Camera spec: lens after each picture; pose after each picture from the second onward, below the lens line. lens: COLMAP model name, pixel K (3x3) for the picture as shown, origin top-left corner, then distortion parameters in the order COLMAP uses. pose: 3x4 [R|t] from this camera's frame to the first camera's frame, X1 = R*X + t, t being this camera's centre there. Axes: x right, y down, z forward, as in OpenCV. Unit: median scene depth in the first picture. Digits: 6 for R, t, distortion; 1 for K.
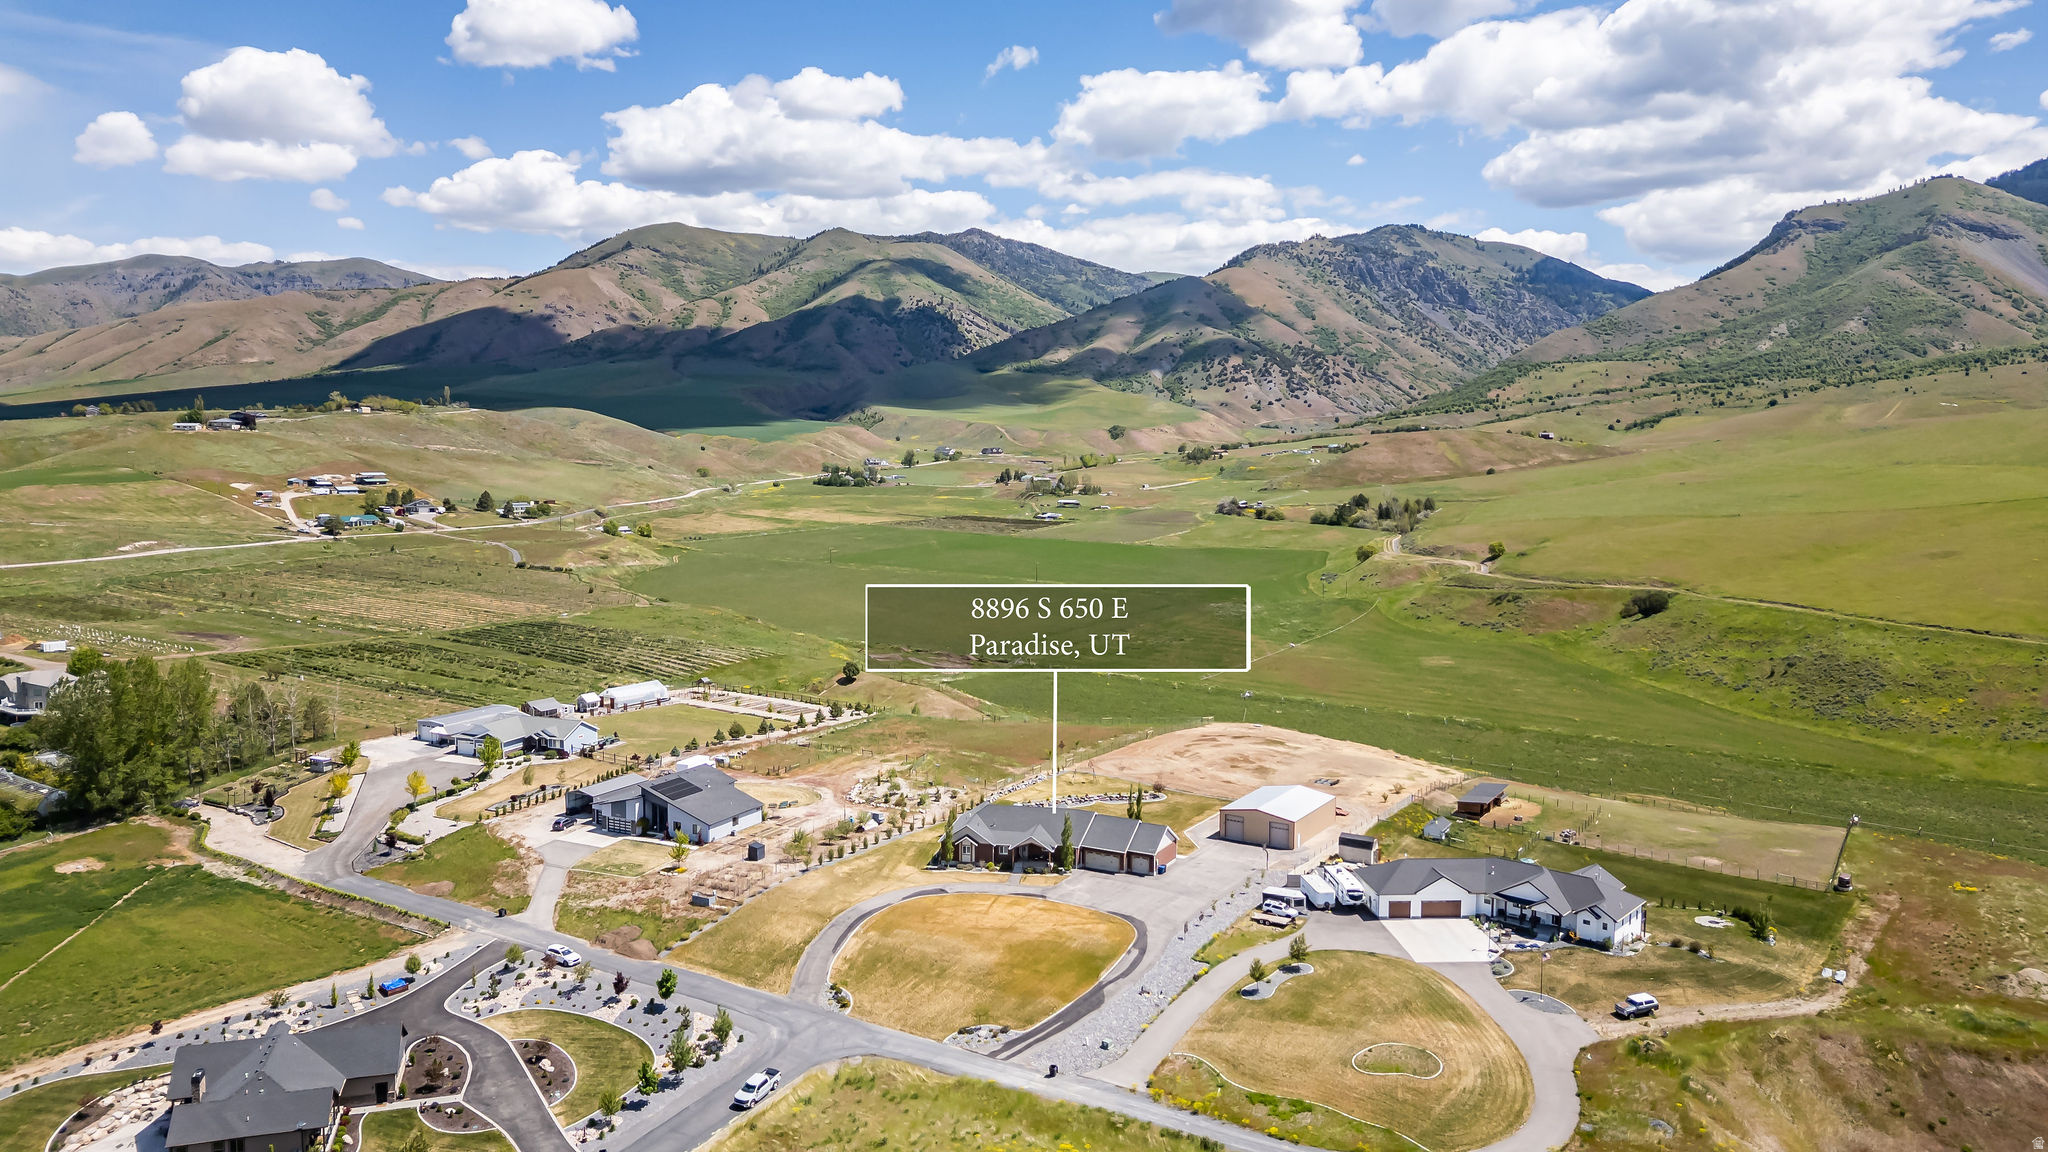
lens RADIAL K [[1431.1, 0, 1024.6], [0, 1431.1, 536.3], [0, 0, 1]] dist [0.068443, -0.060110]
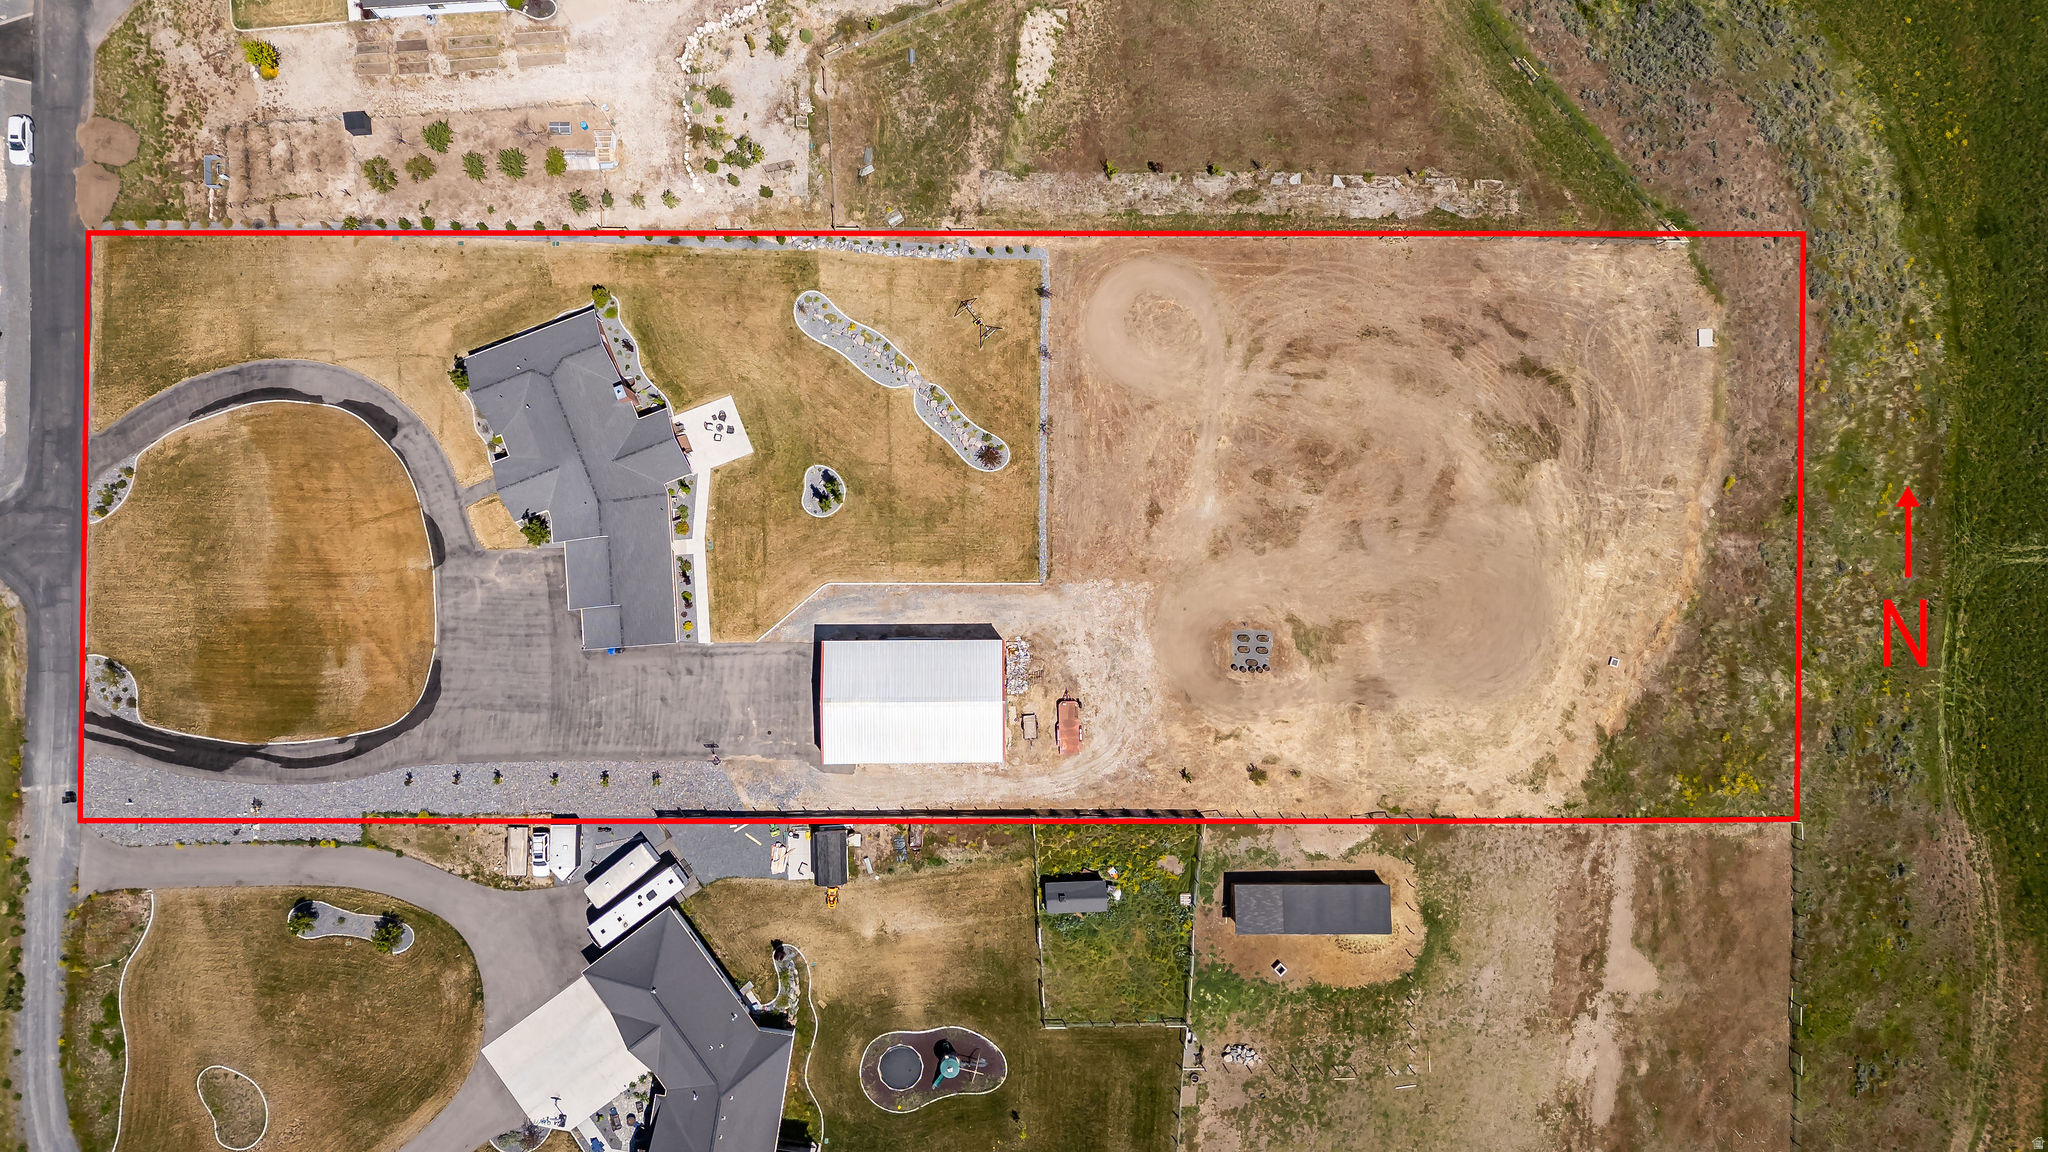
lens RADIAL K [[1416.6, 0, 1025.8], [0, 1416.6, 596.0], [0, 0, 1]] dist [0.097899, -0.102855]
pose [[0.530041, 0.847400, -0.031133, 0.013448], [-0.077318, 0.084858, 0.993389, -0.032387], [0.844440, -0.524129, 0.110497, 0.073175]]
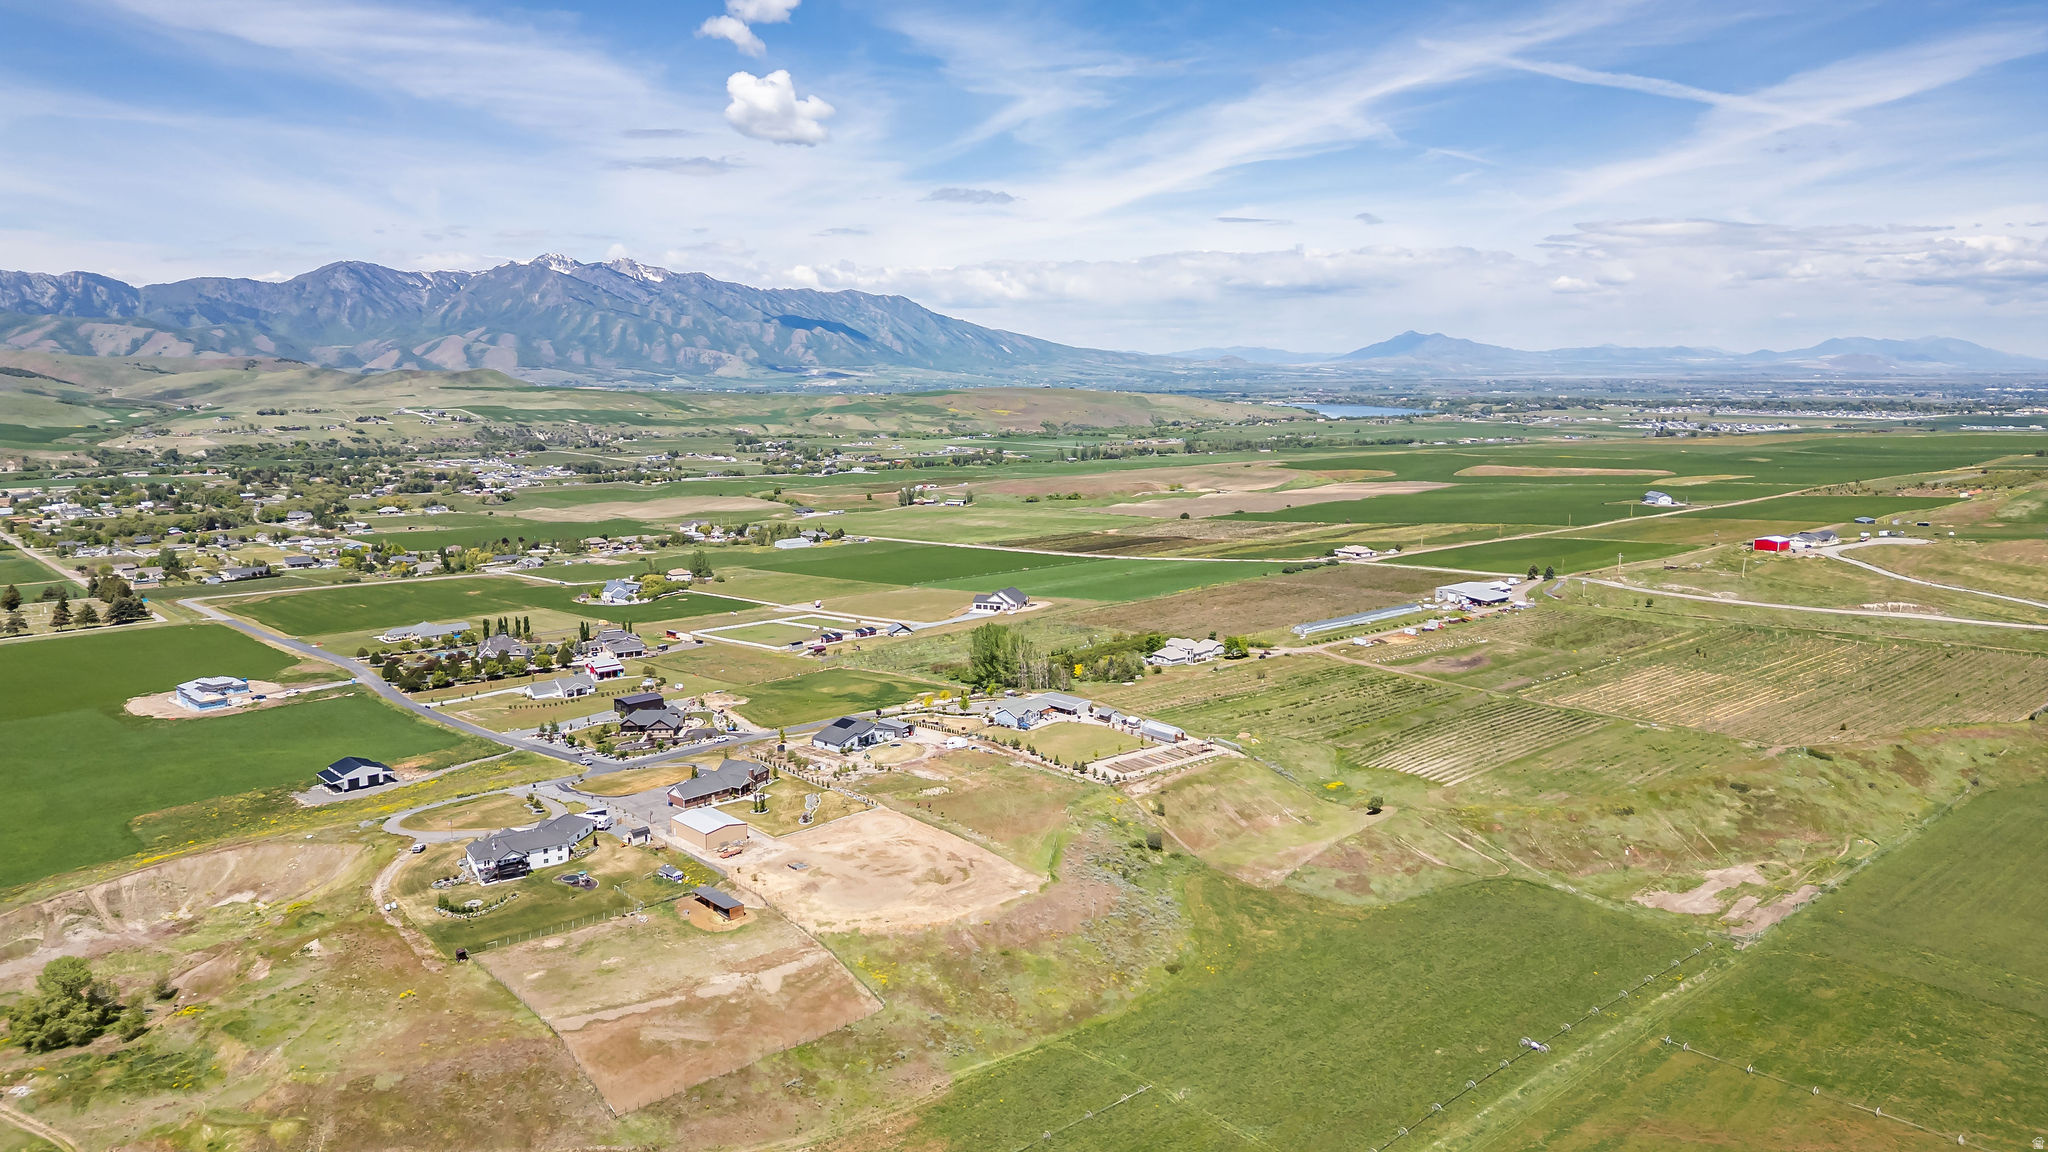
lens RADIAL K [[1431.1, 0, 1024.6], [0, 1431.1, 536.3], [0, 0, 1]] dist [0.068443, -0.060110]
pose [[-0.269416, 0.112534, -0.956426, 0.121046], [-0.073138, 0.987890, 0.136838, -0.029275], [0.960242, 0.106818, -0.257923, 0.128665]]
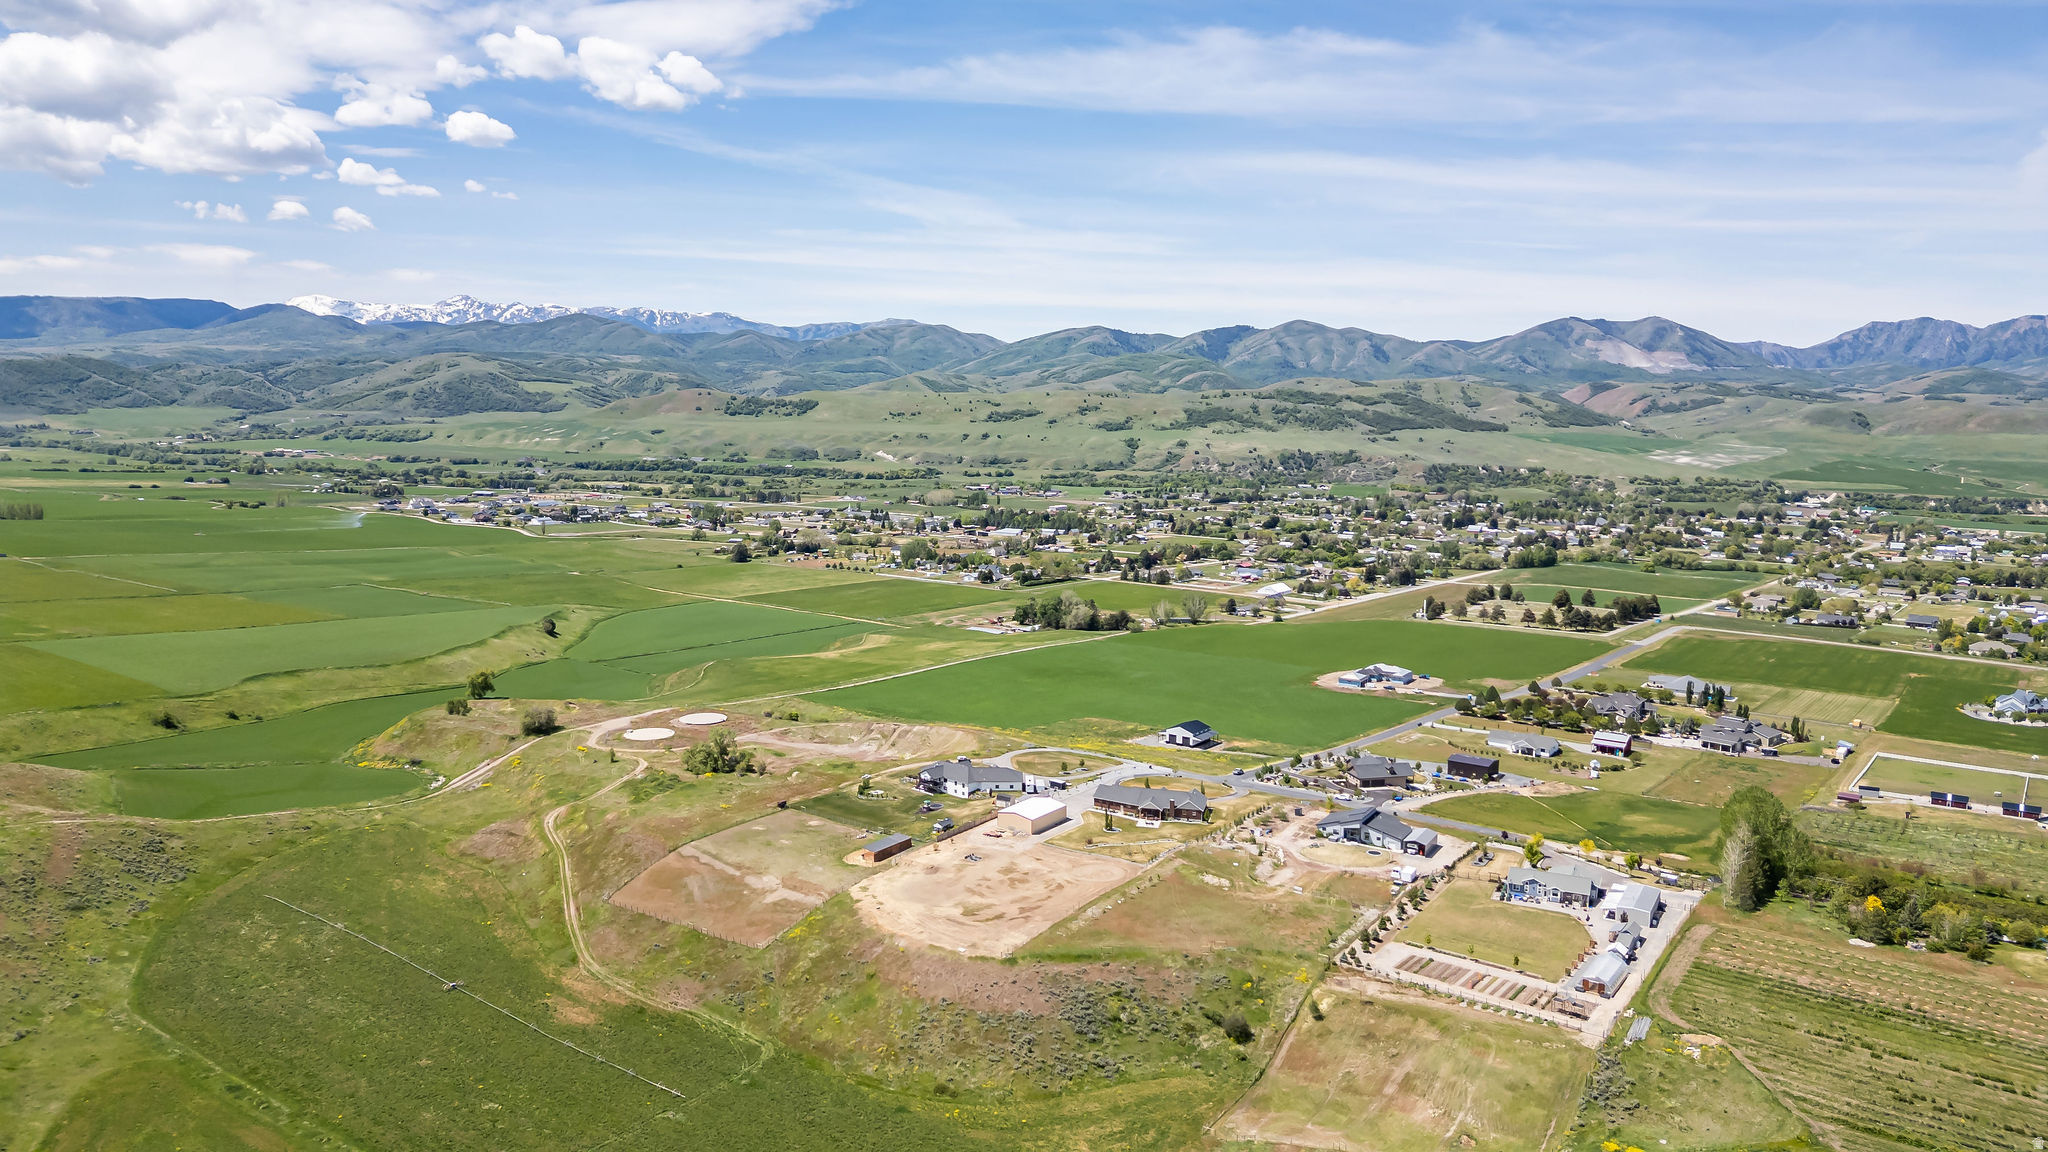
lens RADIAL K [[1415.2, 0, 1024.0], [0, 1415.2, 576.0], [0, 0, 1]] dist [0.072982, -0.060088]
pose [[-0.997962, -0.027438, 0.057605, 0.006670], [-0.015094, 0.978714, 0.204675, -0.035481], [-0.061995, 0.203388, -0.977133, 0.200349]]
